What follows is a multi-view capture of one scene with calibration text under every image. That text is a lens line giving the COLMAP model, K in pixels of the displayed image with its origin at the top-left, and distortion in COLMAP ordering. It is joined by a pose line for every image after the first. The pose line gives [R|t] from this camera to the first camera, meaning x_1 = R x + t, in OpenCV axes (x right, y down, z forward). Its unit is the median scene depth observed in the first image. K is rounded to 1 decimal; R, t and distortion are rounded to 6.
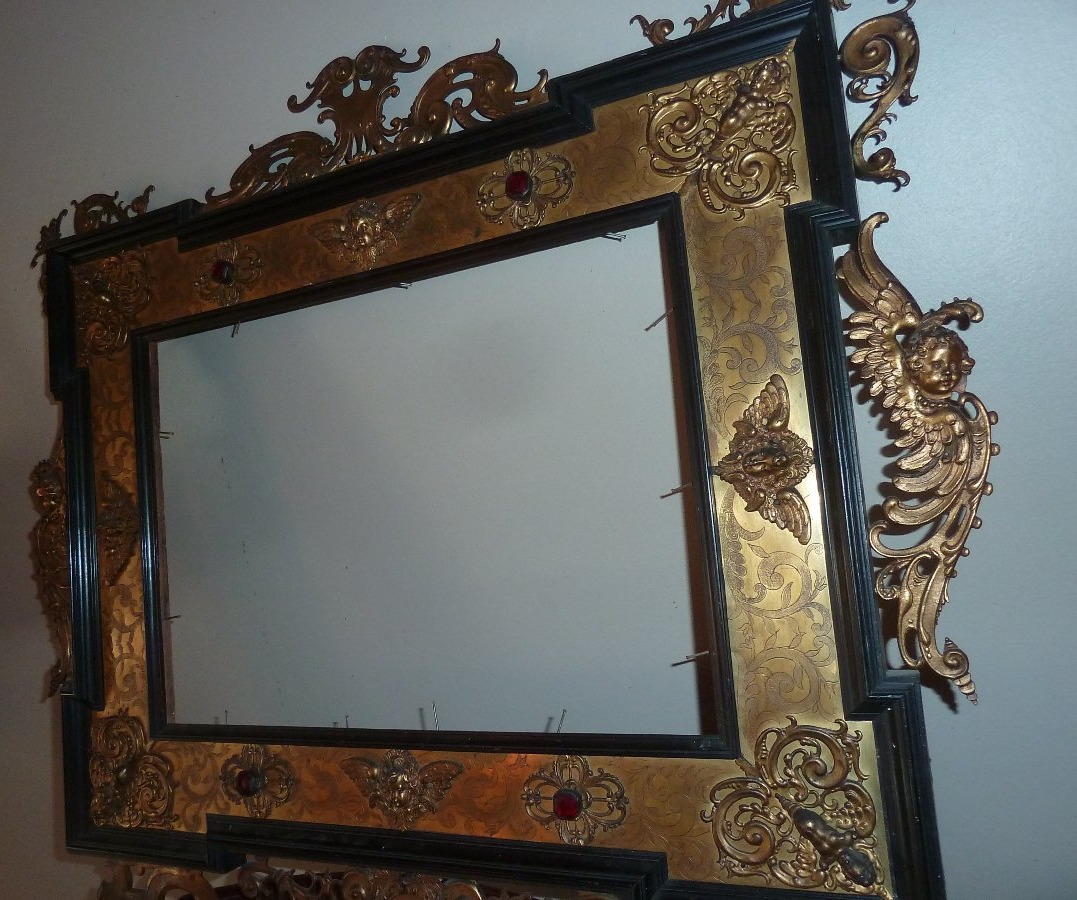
lens RADIAL K [[931.1, 0, 451.4], [0, 931.1, 451.7], [0, 0, 1]] dist [-0.012339, -0.005131]
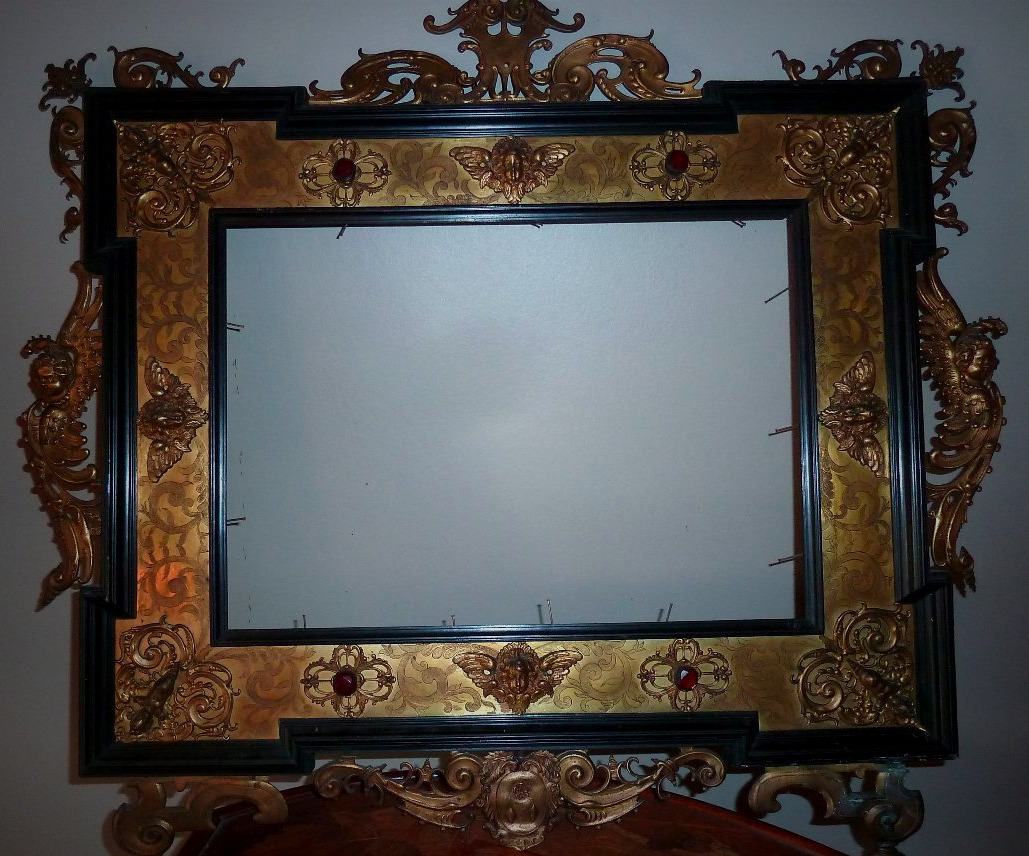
lens RADIAL K [[889.6, 0, 431.3], [0, 889.6, 429.7], [0, 0, 1]] dist [-0.012339, -0.005131]
pose [[0.878023, 0.088839, 0.470300, -0.648472], [-0.103296, 0.994638, 0.004961, 0.071831], [-0.467338, -0.052936, 0.882492, 0.123747]]
